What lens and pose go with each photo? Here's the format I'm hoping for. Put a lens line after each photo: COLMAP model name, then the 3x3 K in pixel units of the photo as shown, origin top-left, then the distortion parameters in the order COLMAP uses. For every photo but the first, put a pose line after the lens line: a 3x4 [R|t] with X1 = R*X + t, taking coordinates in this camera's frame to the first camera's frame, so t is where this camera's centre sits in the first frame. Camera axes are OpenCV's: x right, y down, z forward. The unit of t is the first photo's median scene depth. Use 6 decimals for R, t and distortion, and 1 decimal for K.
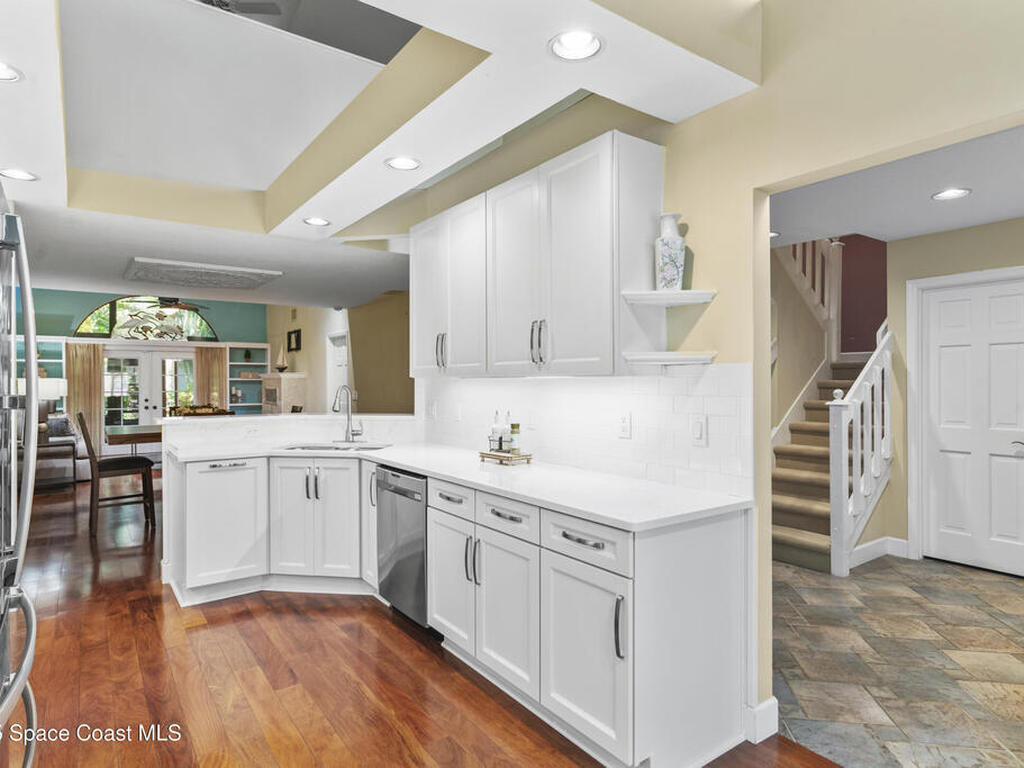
lens RADIAL K [[581.9, 0, 512.0], [0, 581.9, 383.3], [0, 0, 1]] dist [0.000908, 0.000797]
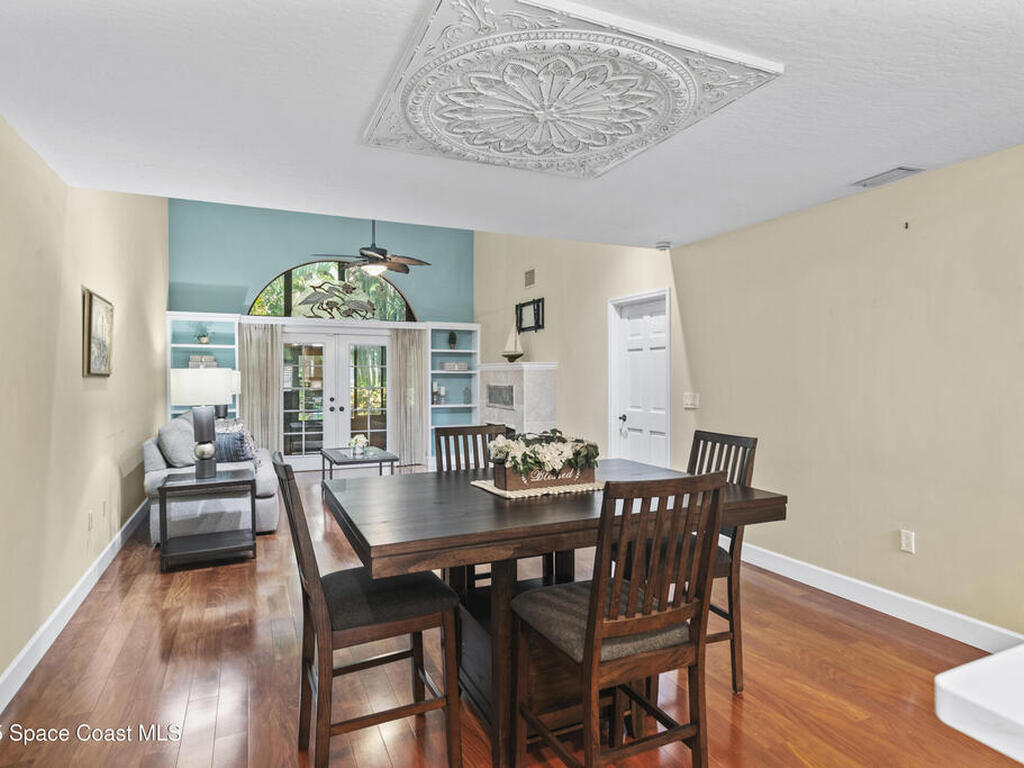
lens RADIAL K [[581.9, 0, 511.3], [0, 581.9, 378.3], [0, 0, 1]] dist [0.000908, 0.000797]
pose [[0.978156, 0.004659, -0.207818, -0.253714], [-0.004317, 0.999988, 0.002099, -0.000645], [0.207826, -0.001156, 0.978165, 0.322710]]
